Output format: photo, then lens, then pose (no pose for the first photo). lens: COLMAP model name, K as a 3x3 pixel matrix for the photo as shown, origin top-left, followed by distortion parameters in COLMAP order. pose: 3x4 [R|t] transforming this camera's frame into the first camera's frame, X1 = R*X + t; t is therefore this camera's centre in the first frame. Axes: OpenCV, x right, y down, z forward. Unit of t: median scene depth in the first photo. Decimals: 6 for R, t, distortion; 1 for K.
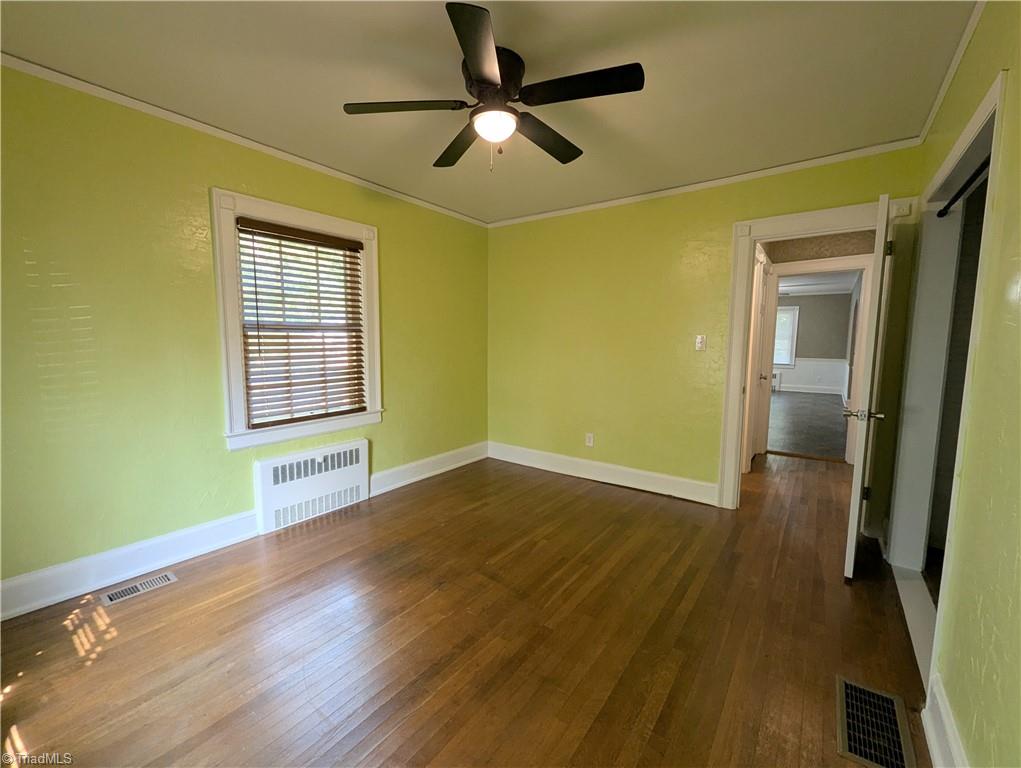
lens RADIAL K [[431.3, 0, 519.7], [0, 431.3, 388.1], [0, 0, 1]] dist [0.000063, -0.001831]
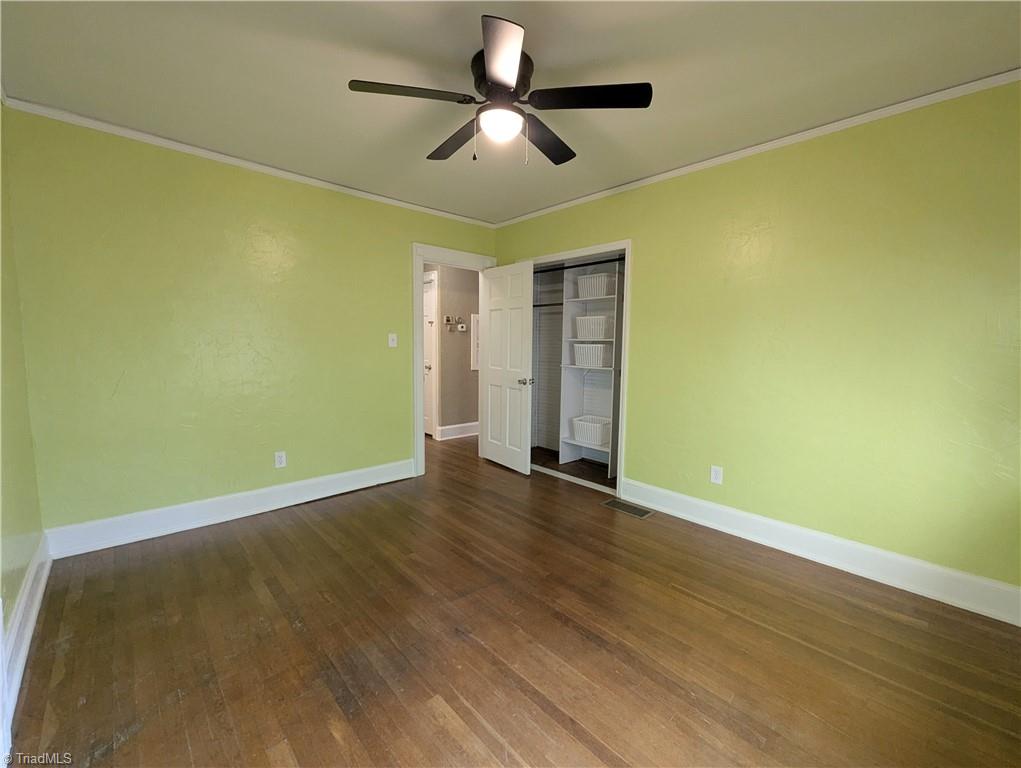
lens RADIAL K [[431.3, 0, 512.5], [0, 431.3, 388.7], [0, 0, 1]] dist [0.000063, -0.001831]
pose [[0.174082, -0.107001, 0.978901, -0.620233], [0.096013, 0.991187, 0.091269, -0.051101], [-0.980039, 0.078099, 0.182821, 0.472828]]
